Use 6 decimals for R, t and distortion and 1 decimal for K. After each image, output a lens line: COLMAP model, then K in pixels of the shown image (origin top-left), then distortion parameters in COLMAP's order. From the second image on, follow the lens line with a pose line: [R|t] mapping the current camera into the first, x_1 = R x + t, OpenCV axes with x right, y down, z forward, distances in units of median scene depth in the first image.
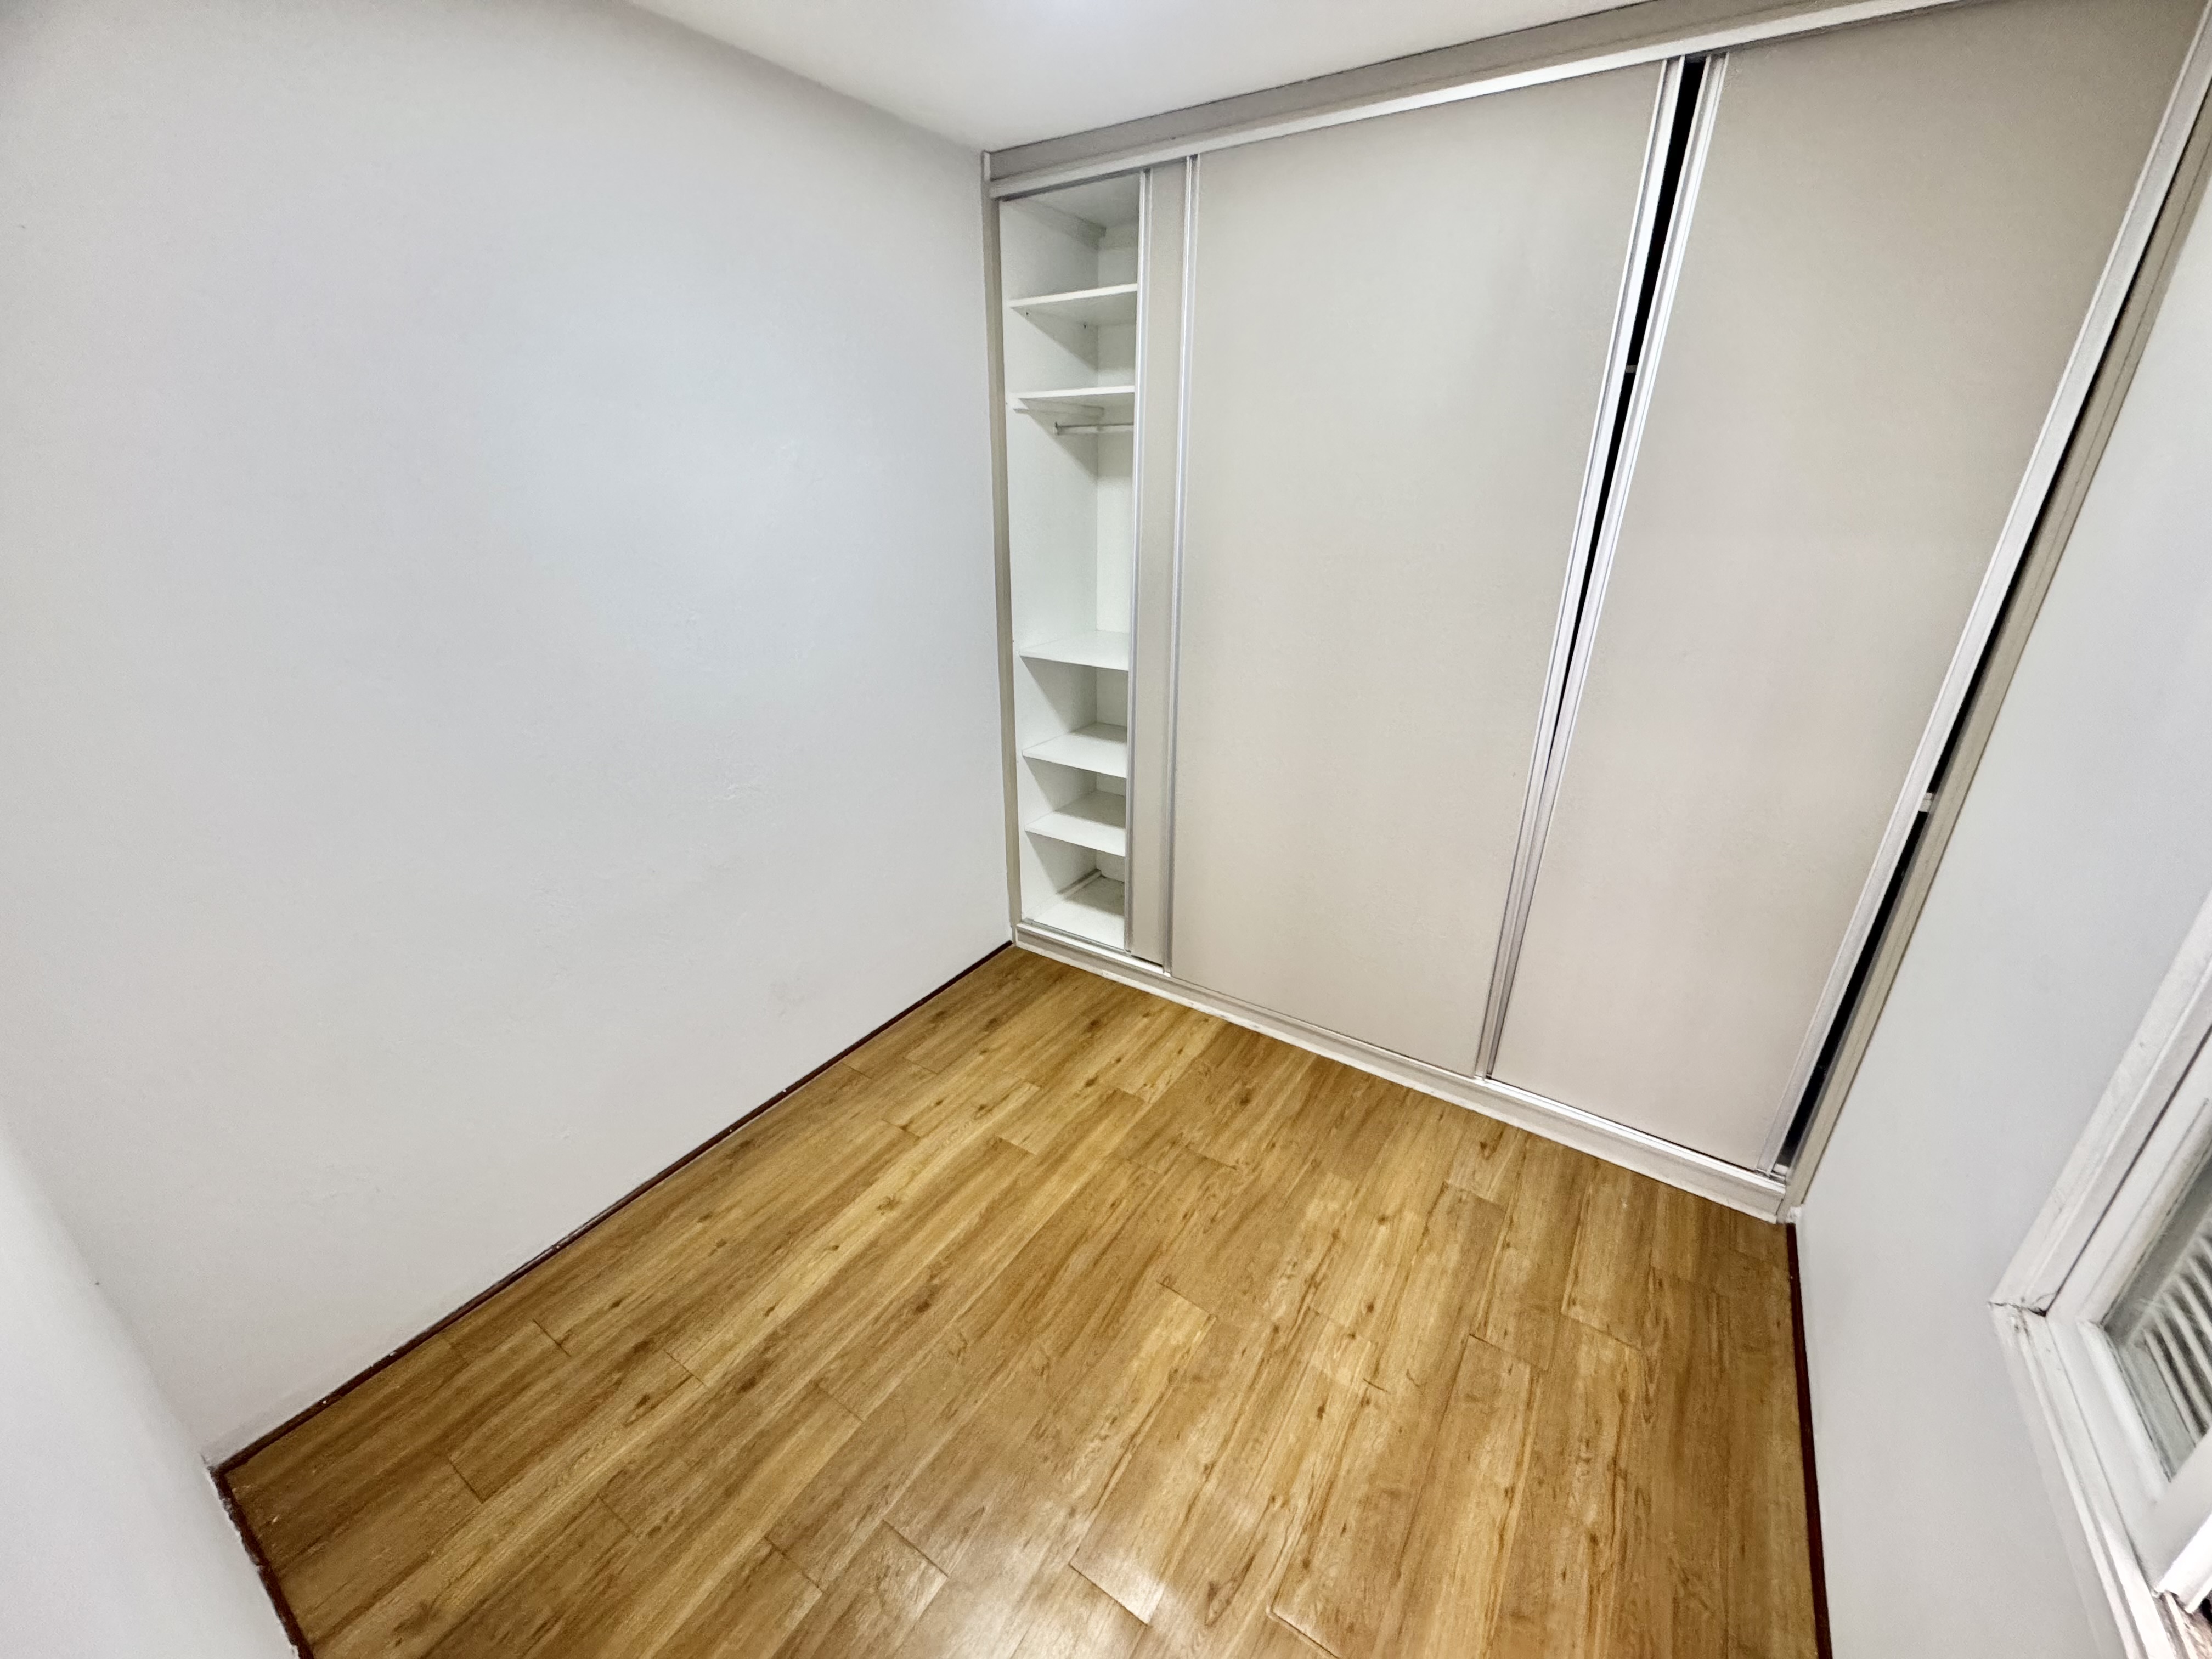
lens RADIAL K [[881.0, 0, 1105.2], [0, 881.0, 821.7], [0, 0, 1]] dist [-0.004388, 0.000864]
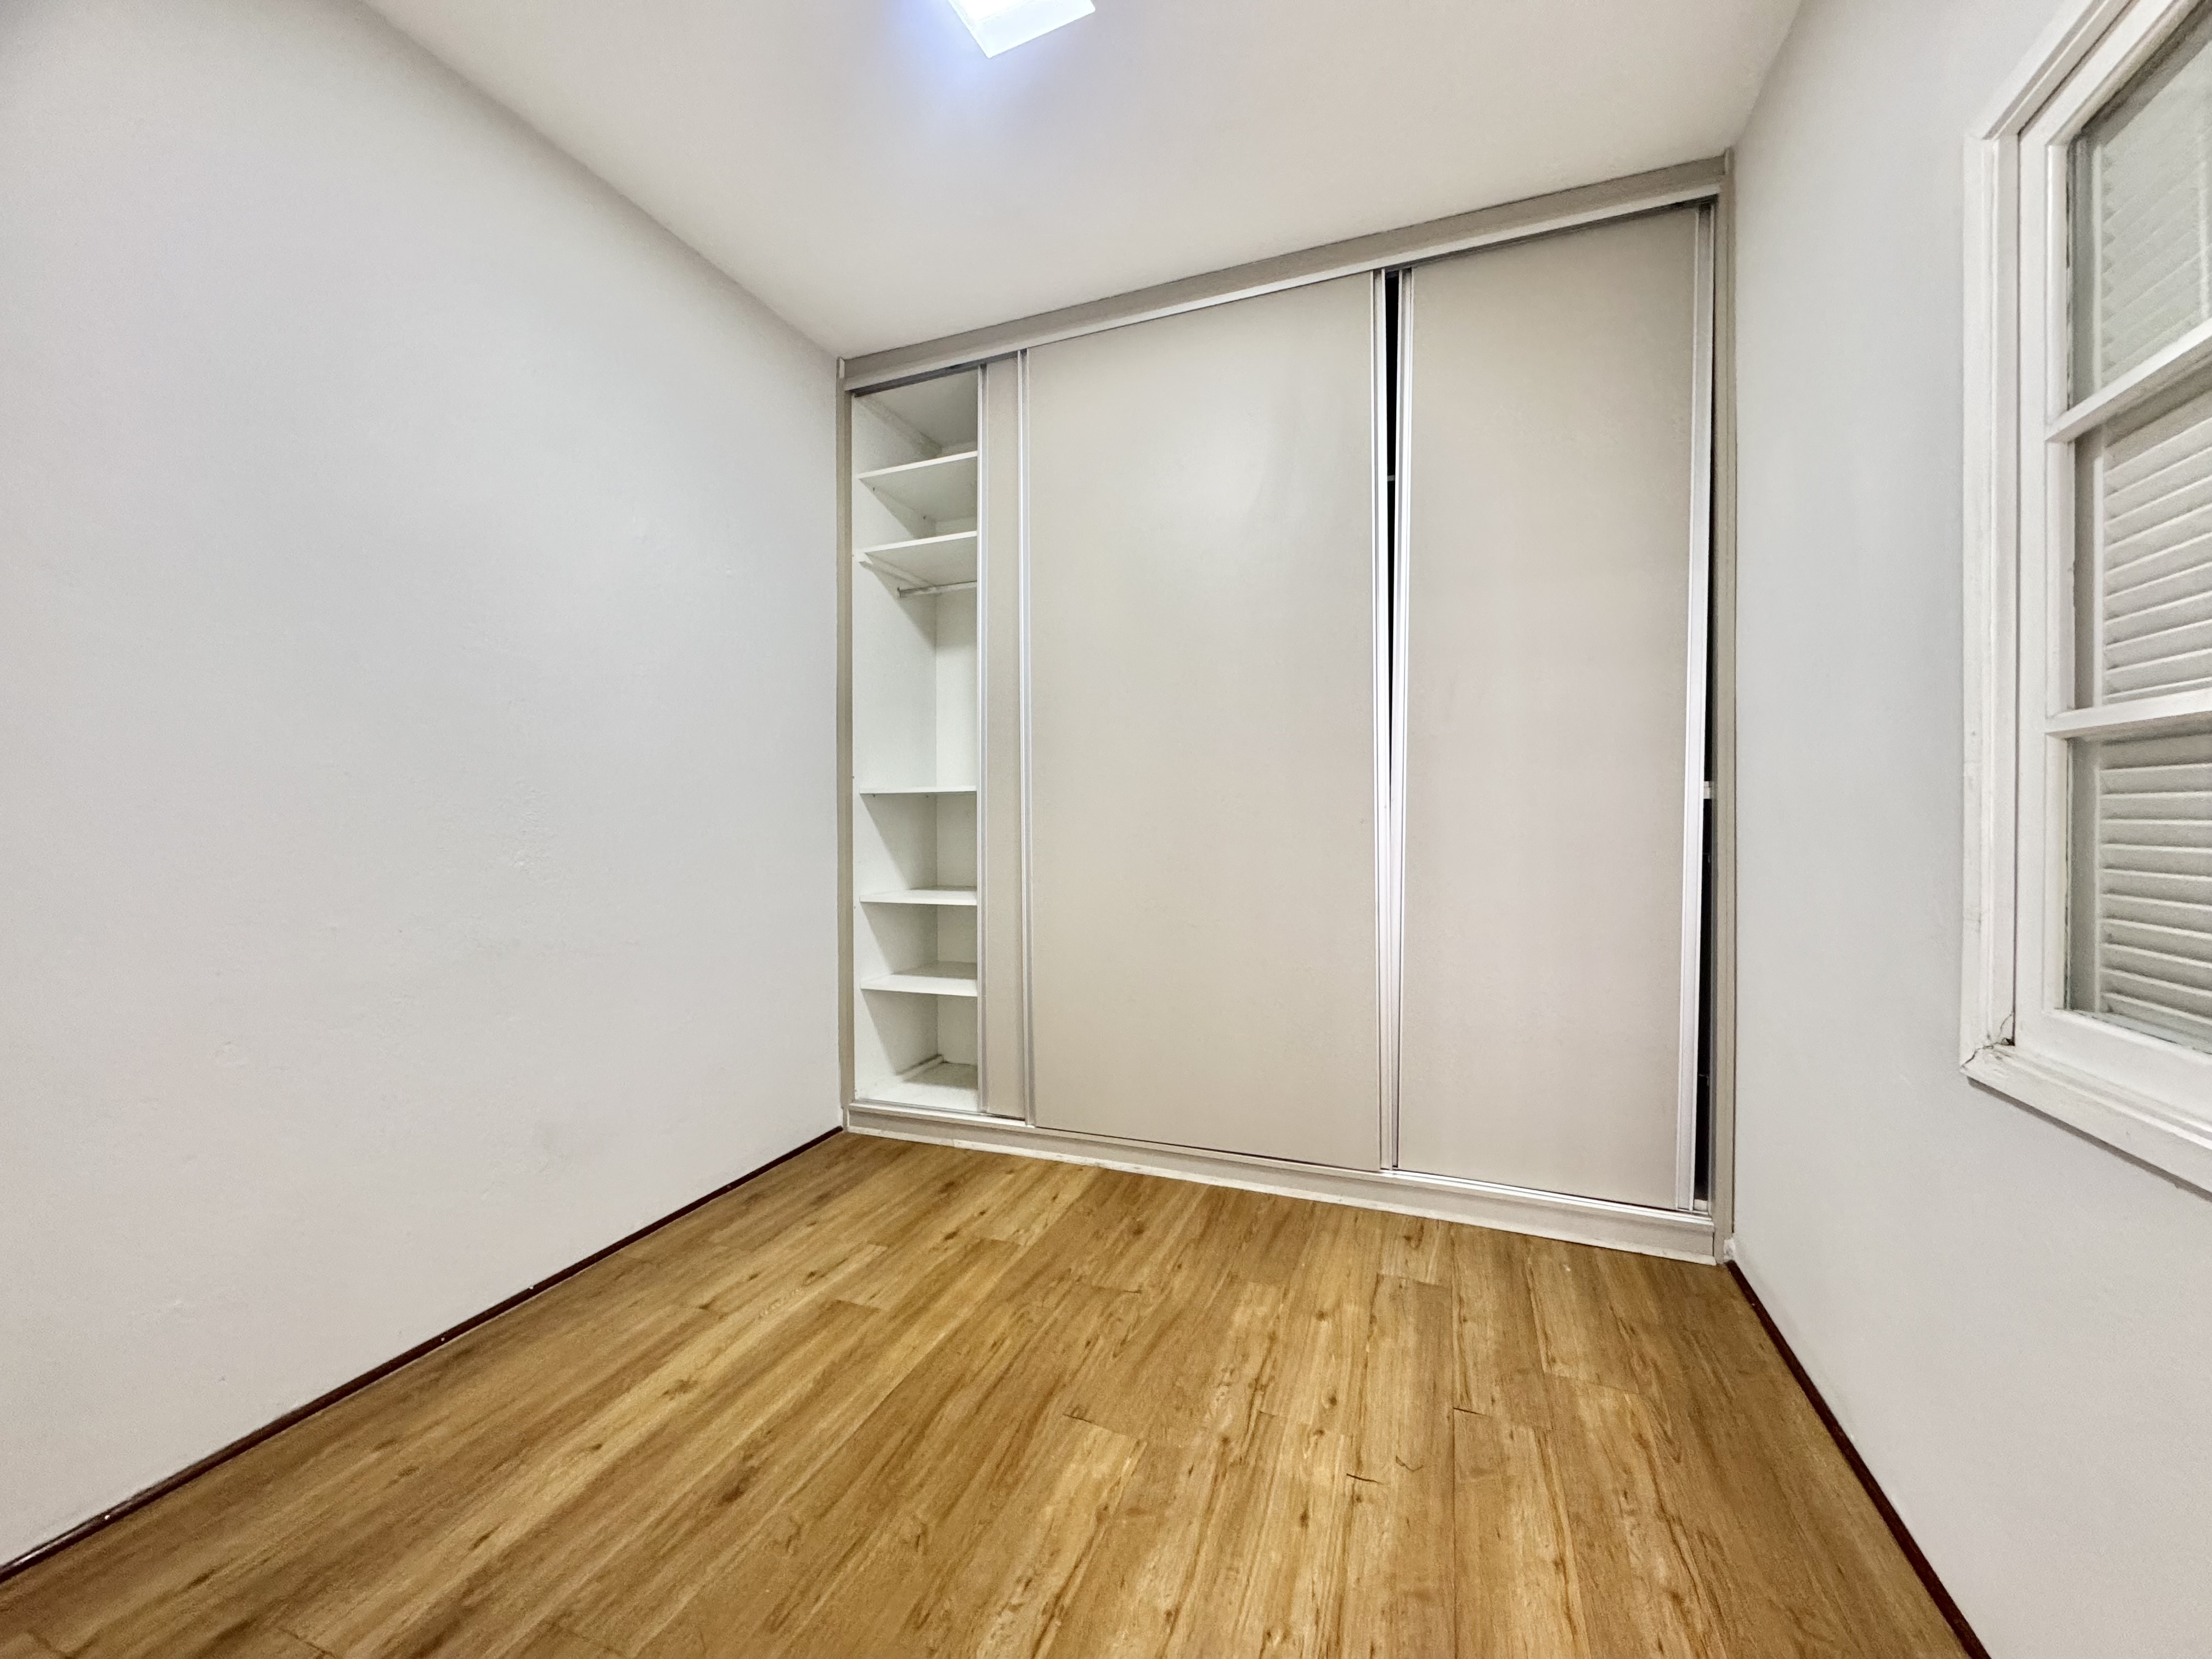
lens RADIAL K [[881.0, 0, 1103.8], [0, 881.0, 826.8], [0, 0, 1]] dist [-0.004388, 0.000864]
pose [[0.977232, -0.011048, 0.211888, -0.056541], [0.088132, 0.929553, -0.357999, 0.301577], [-0.193006, 0.368522, 0.909362, 0.113591]]
